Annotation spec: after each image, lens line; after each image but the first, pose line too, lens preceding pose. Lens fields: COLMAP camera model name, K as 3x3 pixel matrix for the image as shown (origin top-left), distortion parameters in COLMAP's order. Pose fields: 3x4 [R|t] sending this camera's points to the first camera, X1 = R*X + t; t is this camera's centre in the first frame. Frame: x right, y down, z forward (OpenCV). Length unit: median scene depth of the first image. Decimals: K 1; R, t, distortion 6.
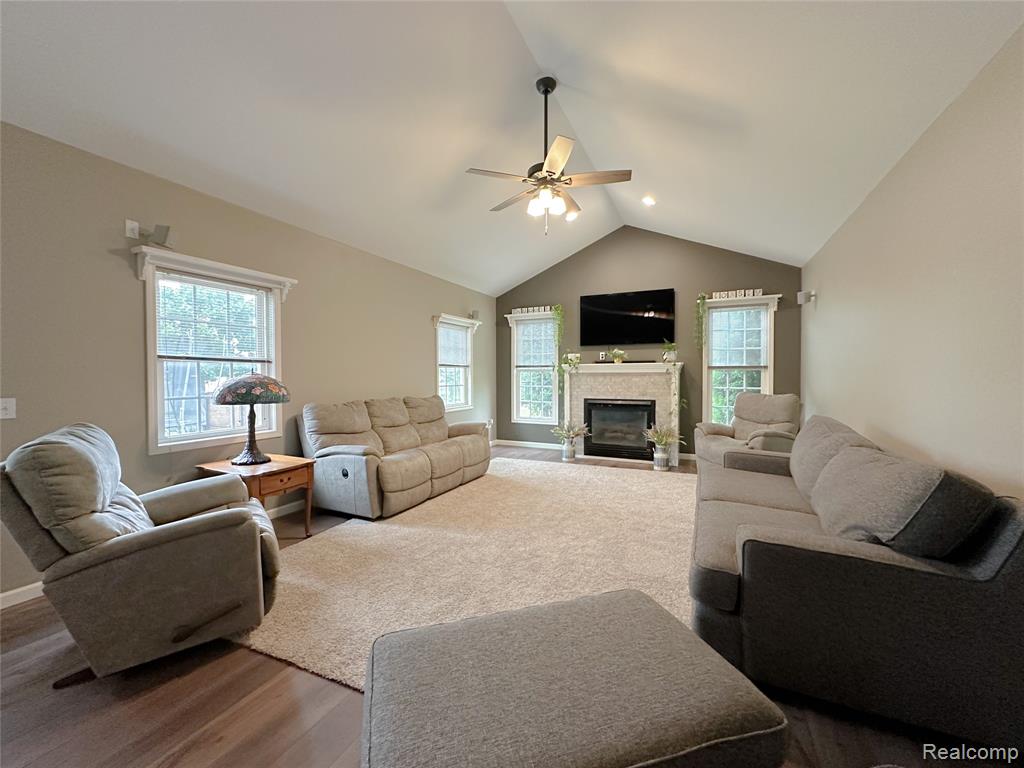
lens RADIAL K [[410.0, 0, 513.5], [0, 410.0, 383.7], [0, 0, 1]] dist [0.002461, 0.000456]
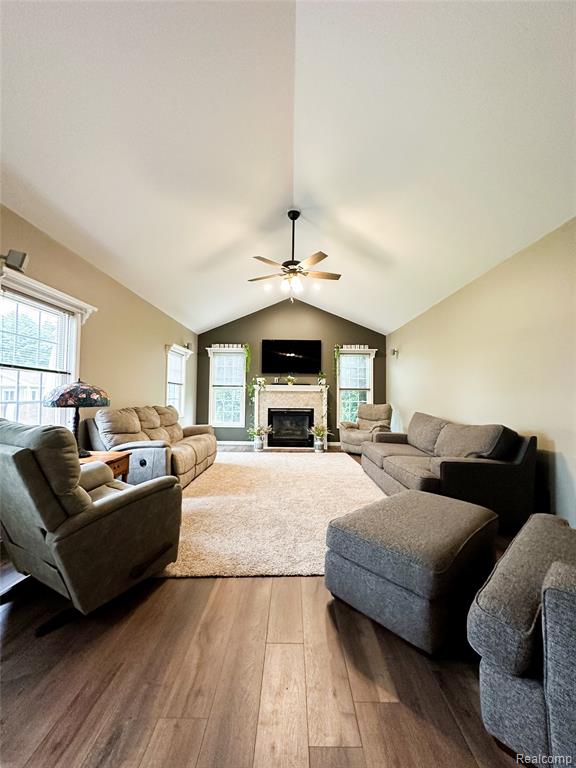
lens RADIAL K [[307.5, 0, 290.4], [0, 307.5, 384.8], [0, 0, 1]] dist [0.002461, 0.000456]
pose [[0.902776, 0.027326, 0.429241, -0.265374], [-0.001497, 0.998173, -0.060397, 0.020839], [-0.430108, 0.053883, 0.901168, -0.047475]]
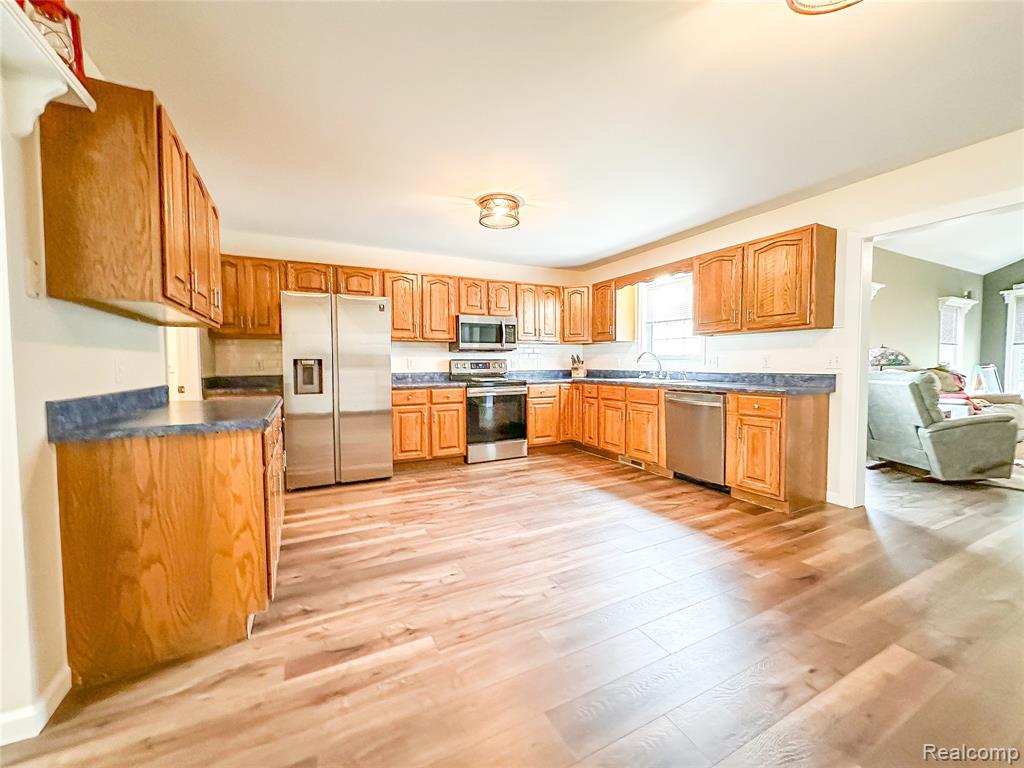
lens RADIAL K [[410.0, 0, 510.0], [0, 410.0, 380.6], [0, 0, 1]] dist [0.002461, 0.000456]
pose [[0.799169, 0.025119, -0.600581, -0.474589], [-0.013316, 0.999621, 0.024091, 0.047959], [0.600959, -0.011255, 0.799201, -0.656533]]
